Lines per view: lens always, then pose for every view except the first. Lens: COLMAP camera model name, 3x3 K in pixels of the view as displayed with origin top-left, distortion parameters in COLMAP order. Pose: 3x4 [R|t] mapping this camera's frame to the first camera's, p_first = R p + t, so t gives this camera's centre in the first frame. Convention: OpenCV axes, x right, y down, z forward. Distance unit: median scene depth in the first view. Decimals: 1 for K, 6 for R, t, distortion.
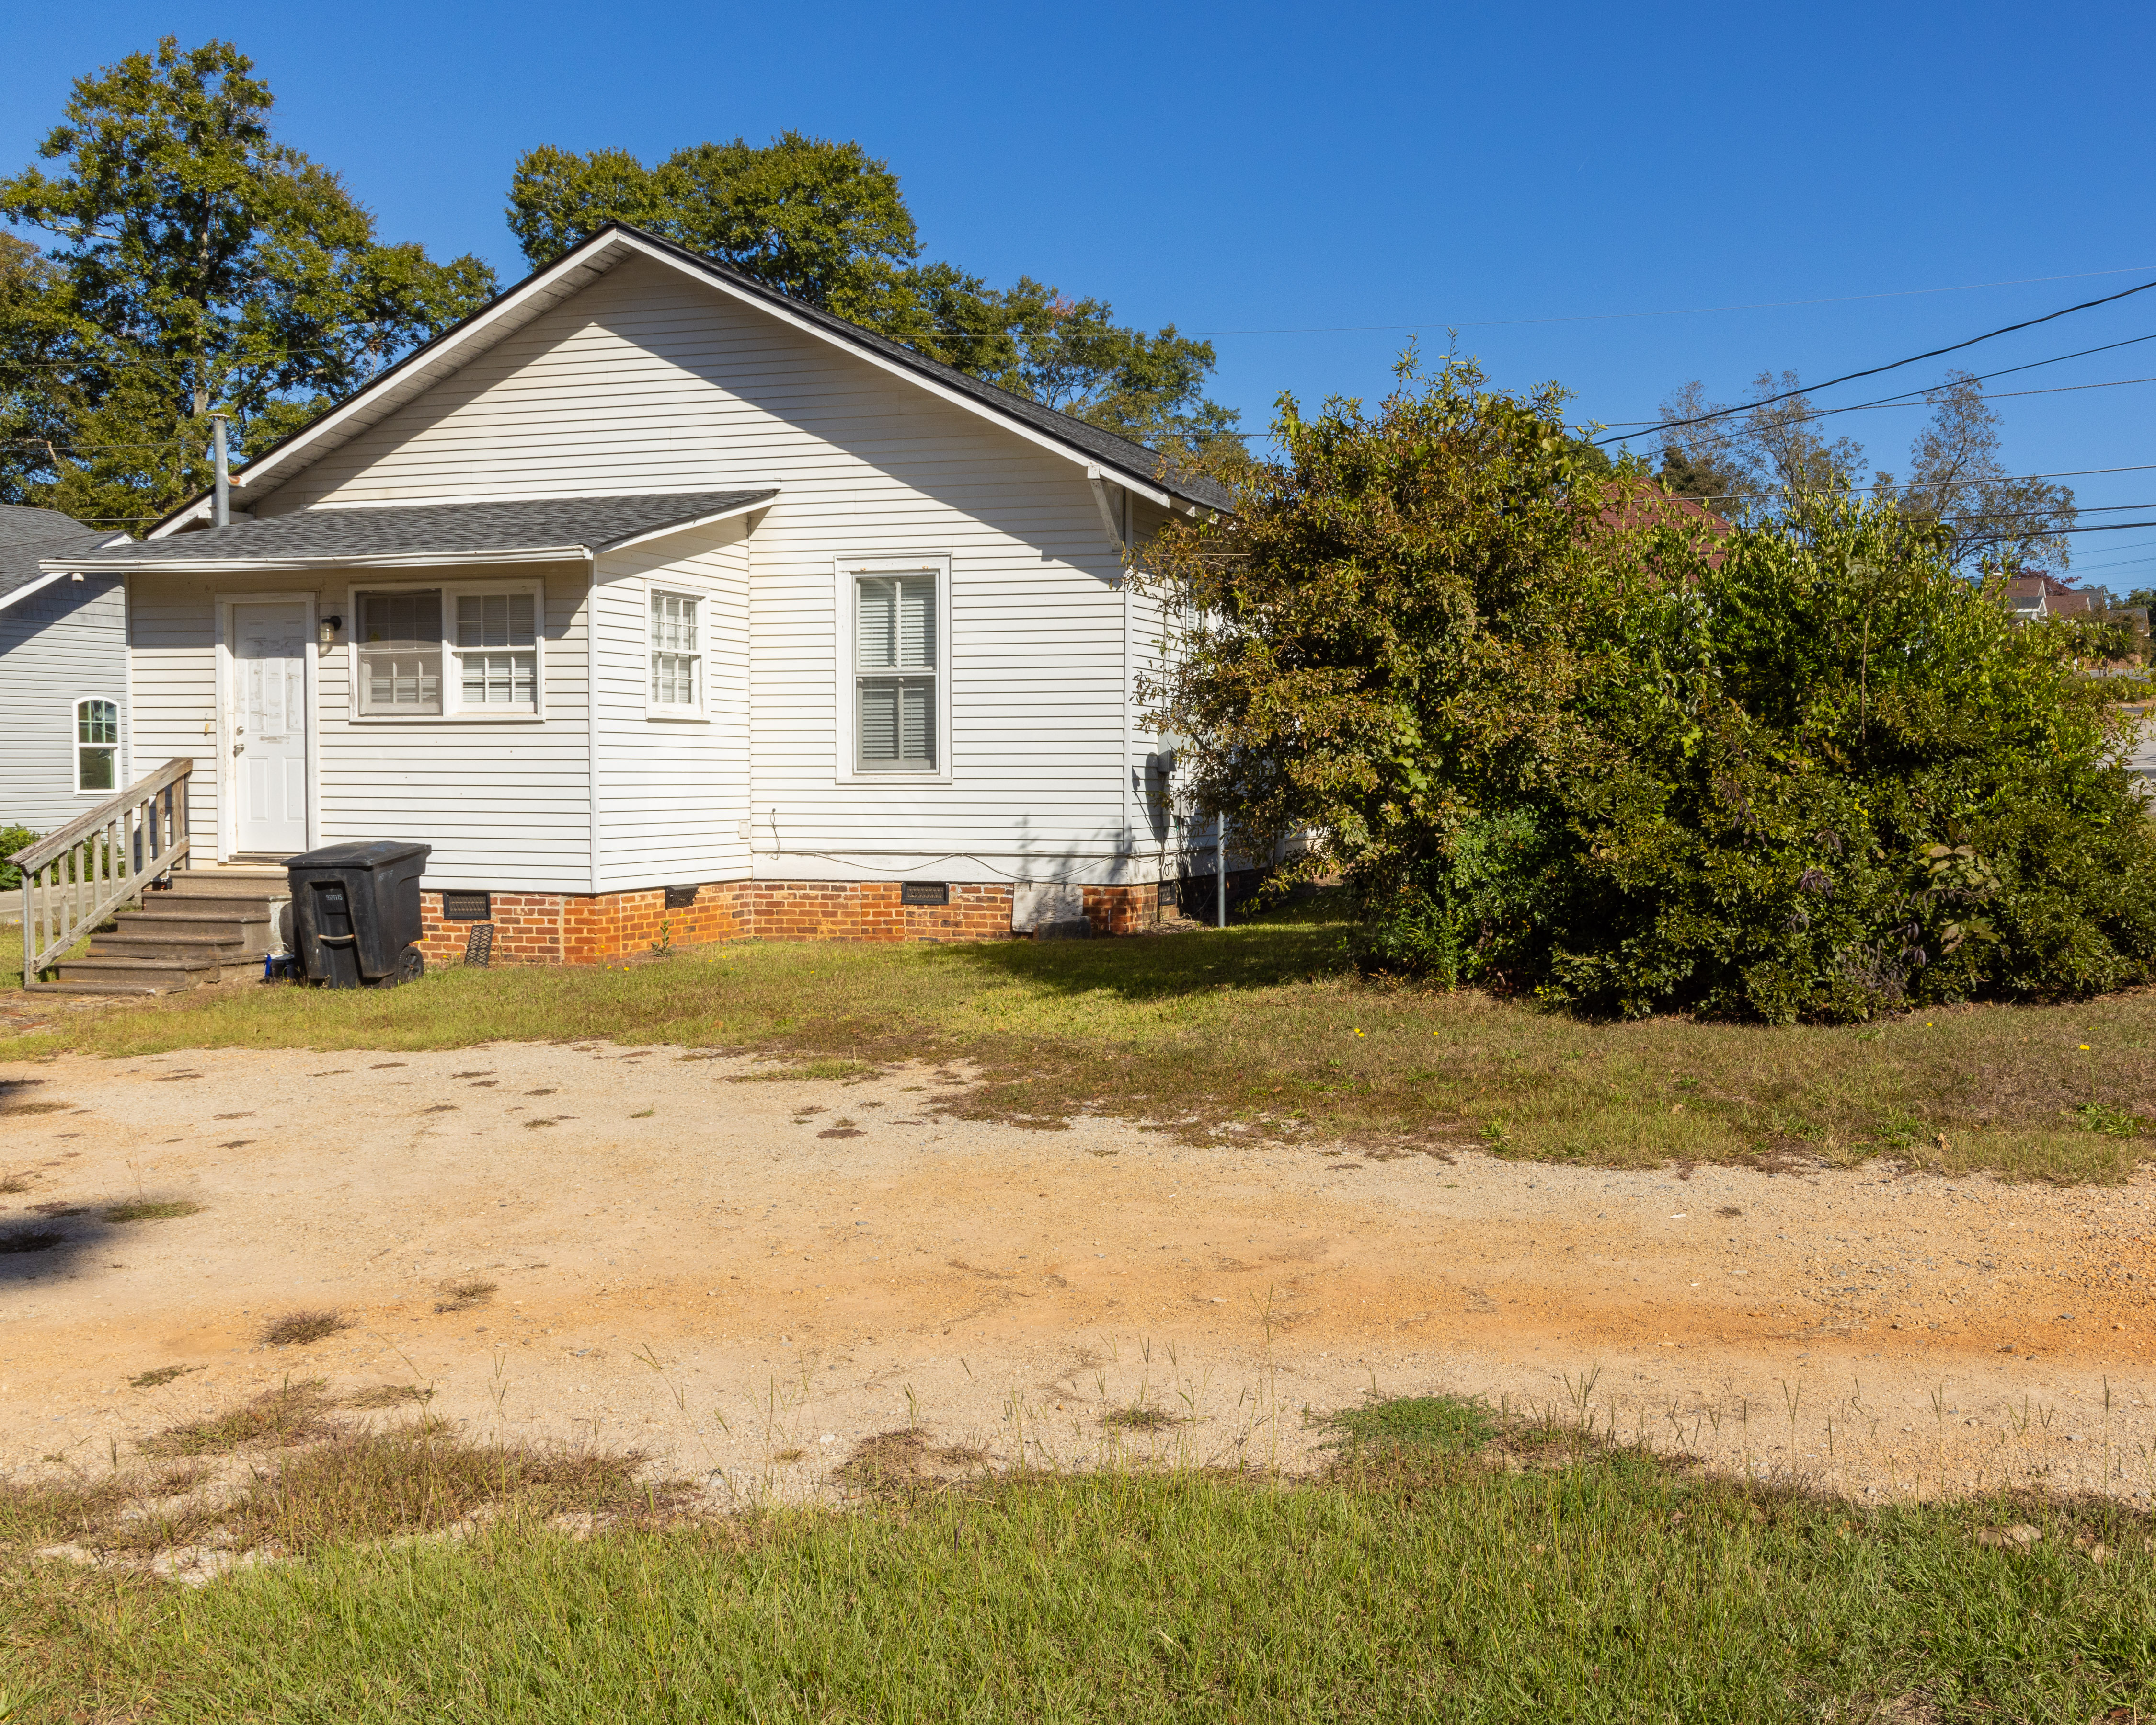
lens RADIAL K [[2278.9, 0, 1083.6], [0, 2278.9, 856.8], [0, 0, 1]] dist [0.007861, 0.000000]
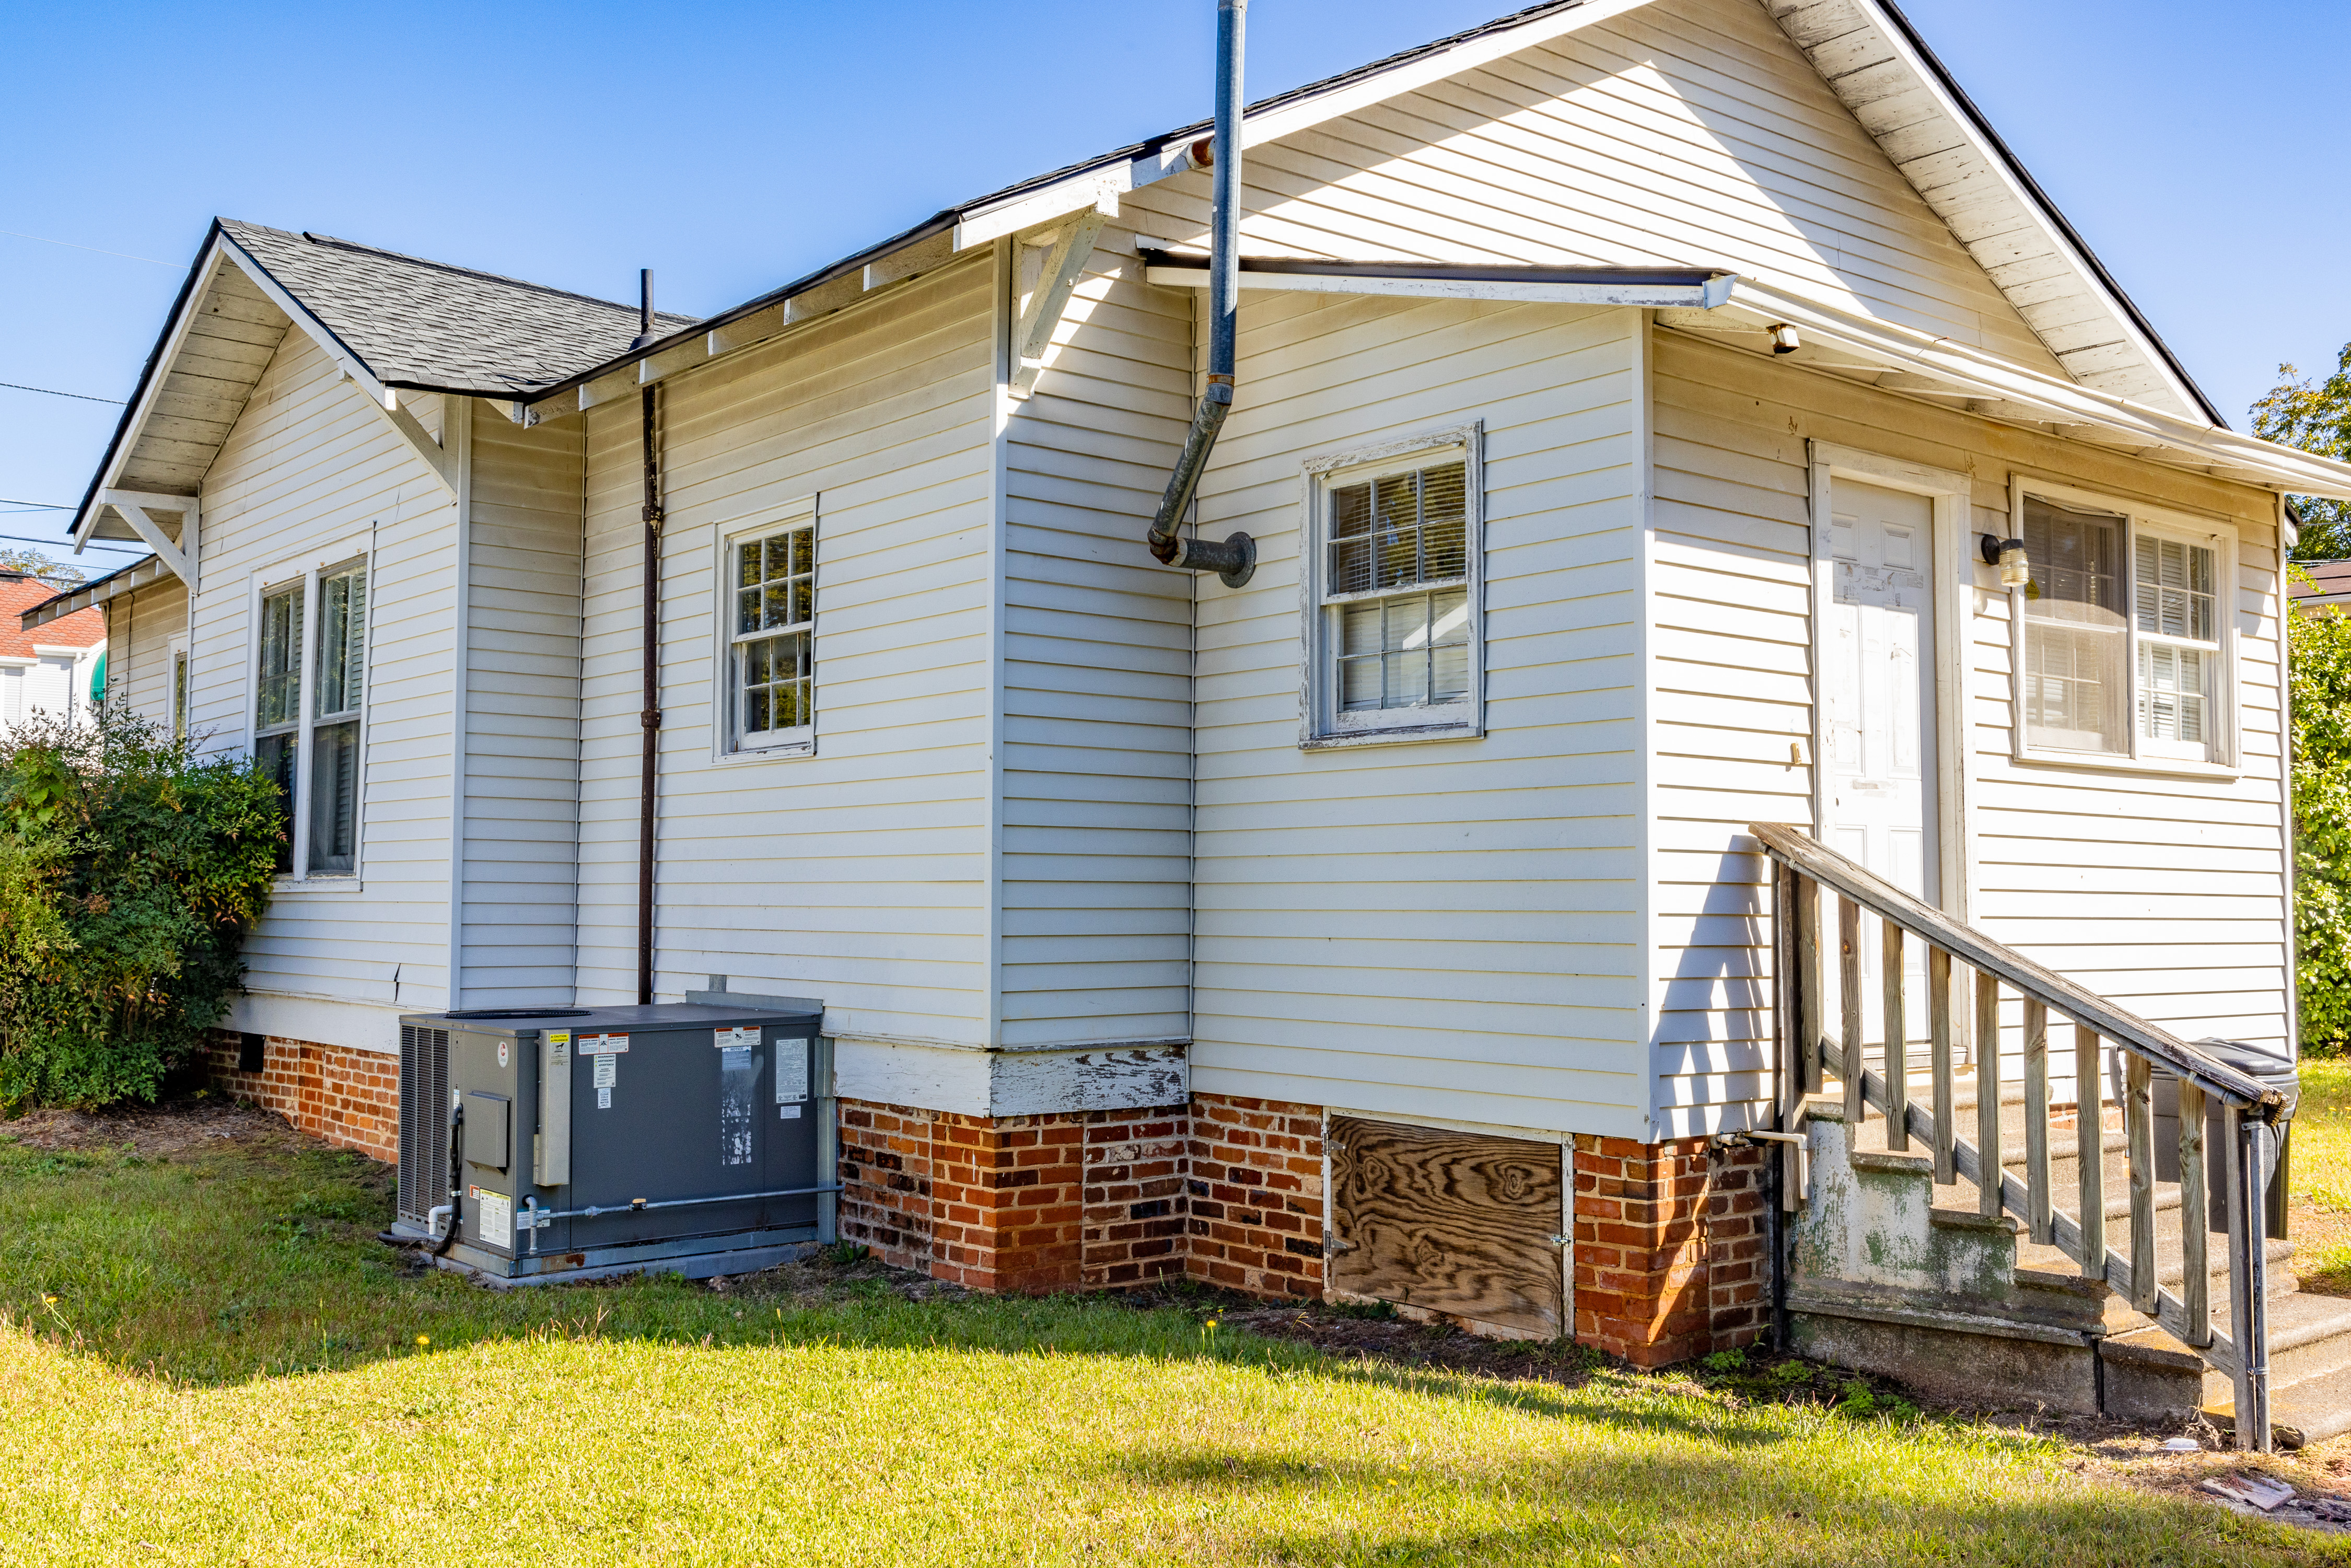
lens RADIAL K [[2223.3, 0, 1171.5], [0, 2223.3, 776.9], [0, 0, 1]] dist [-0.017797, 0.000000]
pose [[0.530848, 0.046986, 0.846163, -0.764426], [0.022130, 0.997353, -0.069265, -0.025734], [-0.847178, 0.055494, 0.528403, 0.854384]]
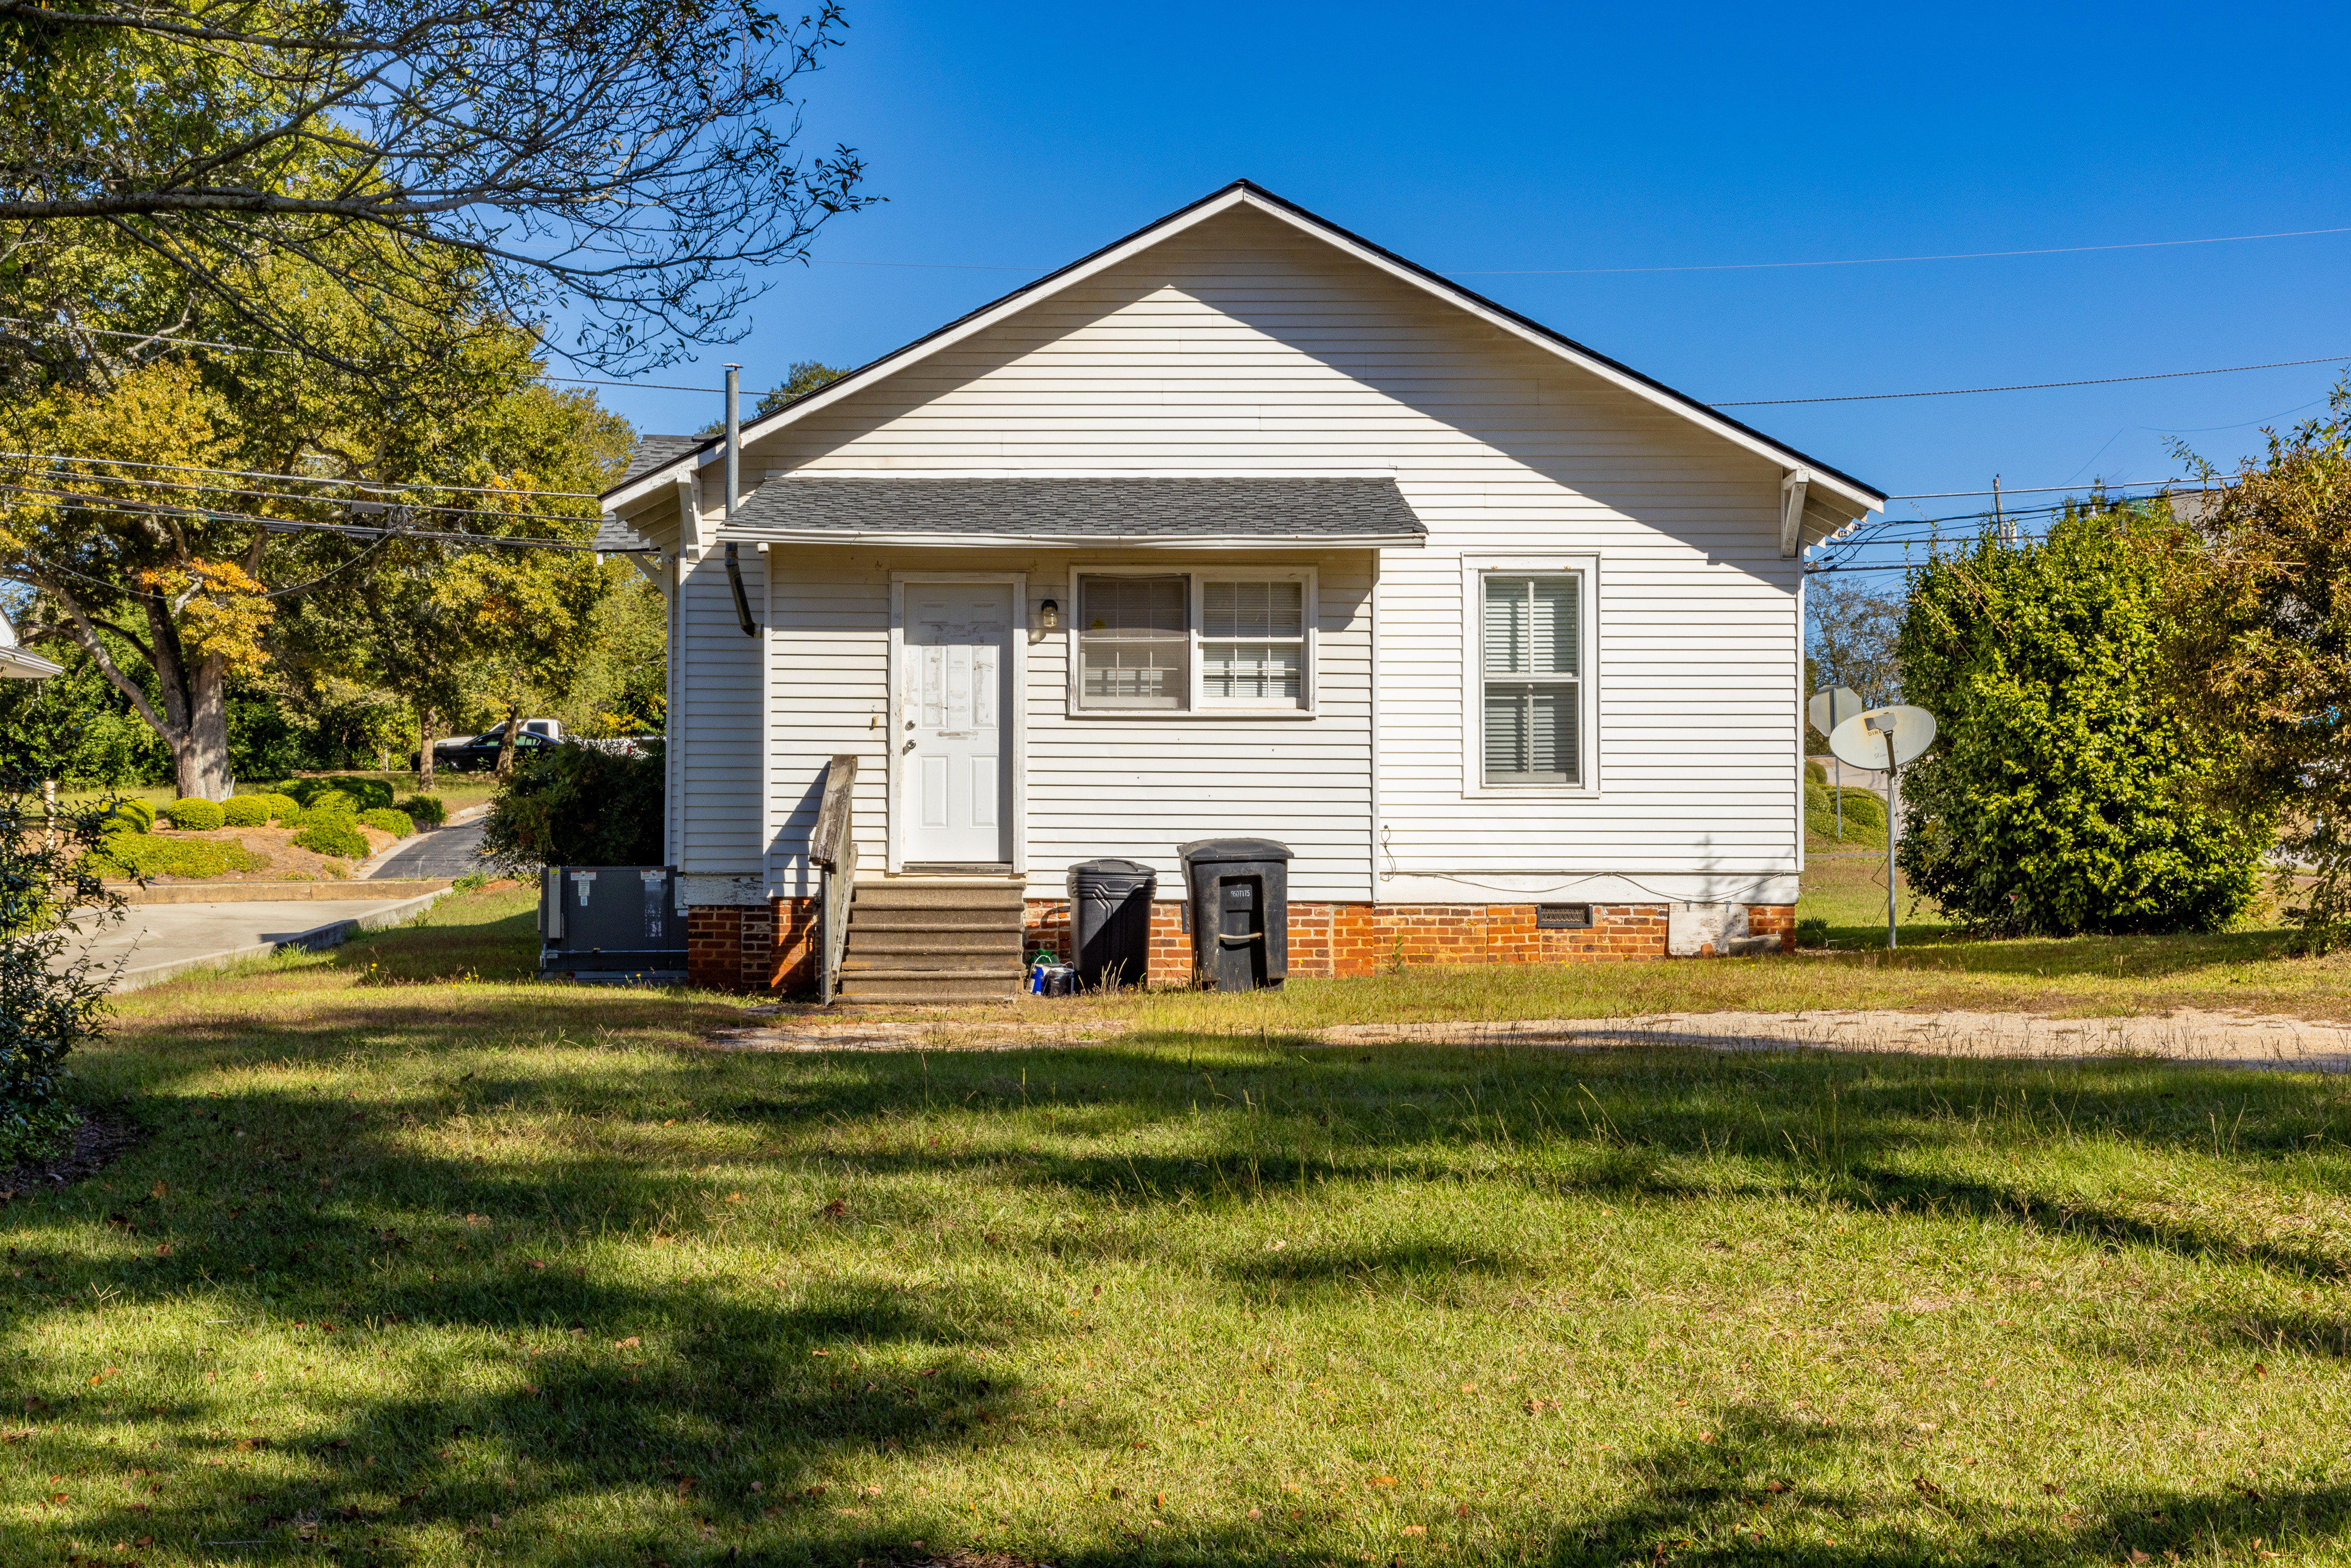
lens RADIAL K [[3494.9, 0, 1171.6], [0, 3494.9, 788.6], [0, 0, 1]] dist [0.051018, 0.000000]
pose [[0.951338, 0.013561, 0.307851, -0.670173], [0.007830, 0.997645, -0.068144, 0.060824], [-0.308050, 0.067238, 0.948991, -0.310451]]
